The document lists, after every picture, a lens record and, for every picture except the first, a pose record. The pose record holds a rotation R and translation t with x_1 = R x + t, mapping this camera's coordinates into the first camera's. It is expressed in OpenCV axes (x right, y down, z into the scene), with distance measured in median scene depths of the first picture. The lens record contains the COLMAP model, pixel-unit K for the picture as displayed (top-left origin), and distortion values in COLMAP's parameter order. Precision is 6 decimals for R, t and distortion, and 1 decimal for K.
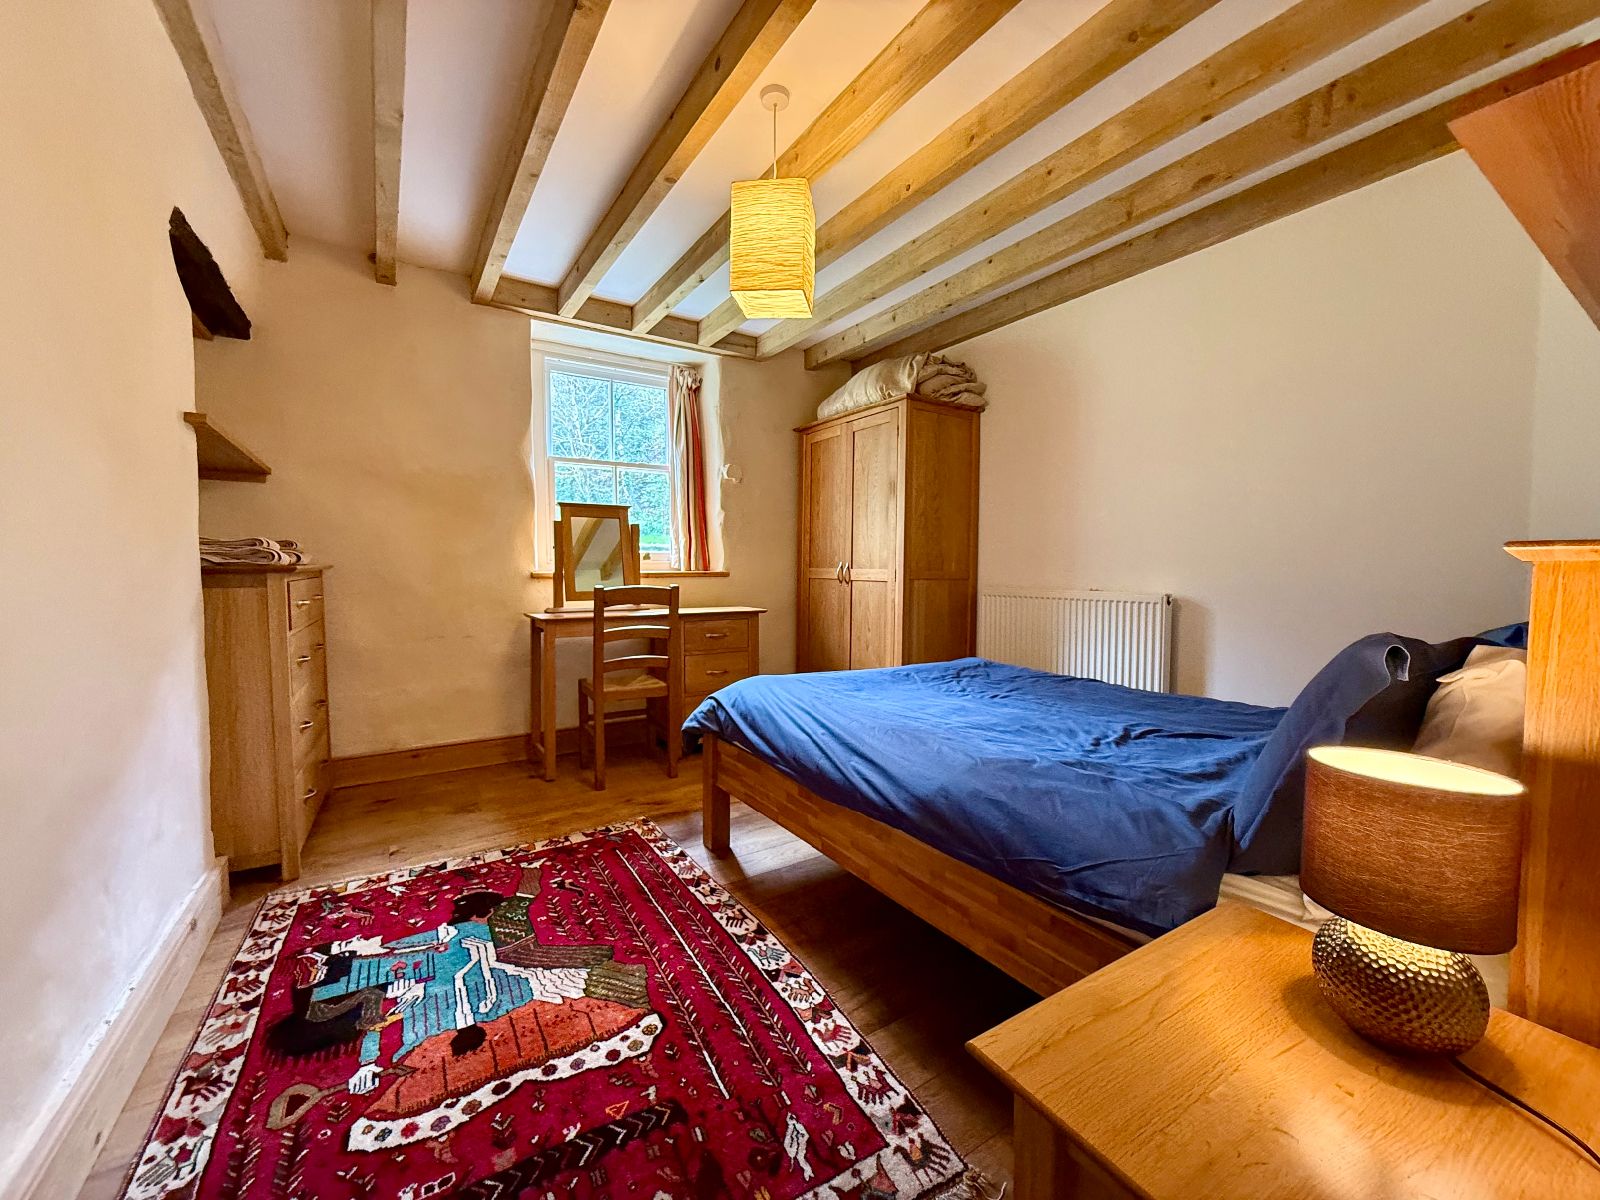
lens RADIAL K [[630.4, 0, 800.0], [0, 630.4, 600.0], [0, 0, 1]] dist [0.019177, -0.009473]
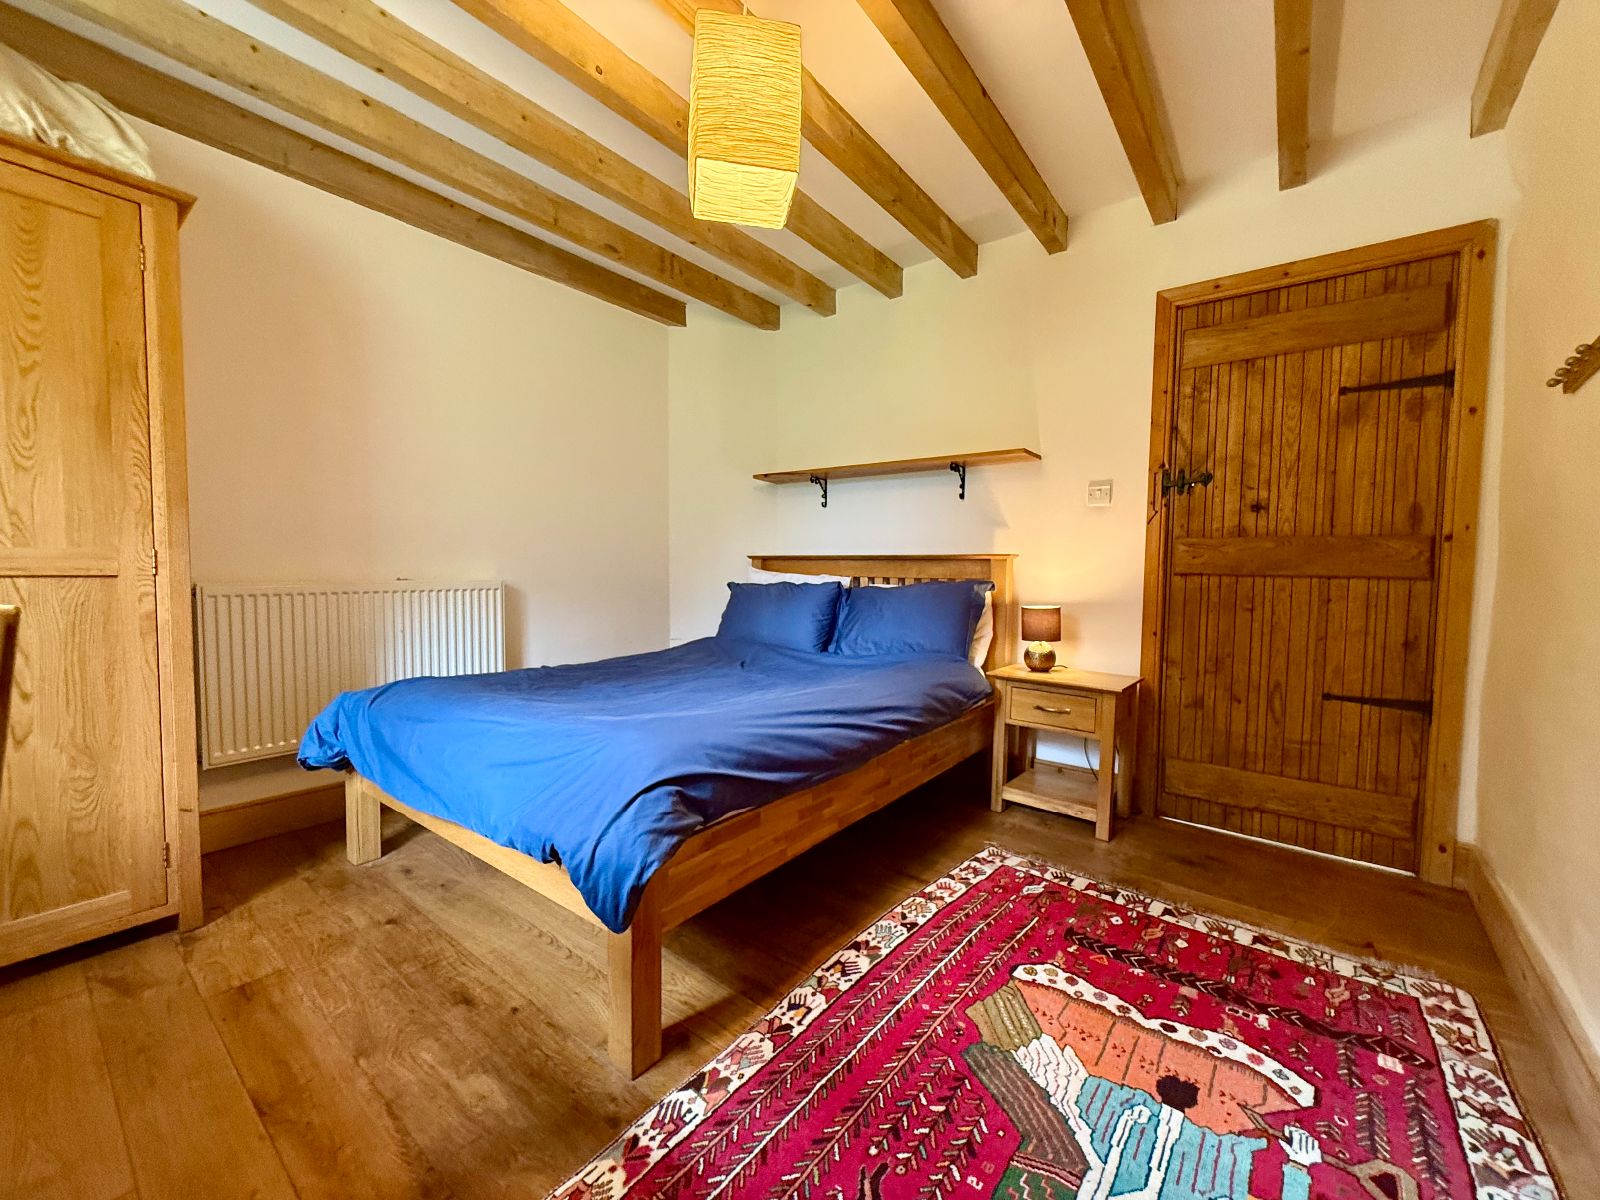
lens RADIAL K [[634.6, 0, 803.2], [0, 634.6, 598.5], [0, 0, 1]] dist [0.001015, -0.000021]
pose [[-0.323642, -0.057232, 0.944447, -1.057668], [0.037250, 0.996624, 0.073158, -0.065718], [-0.945446, 0.058858, -0.320417, 1.599056]]
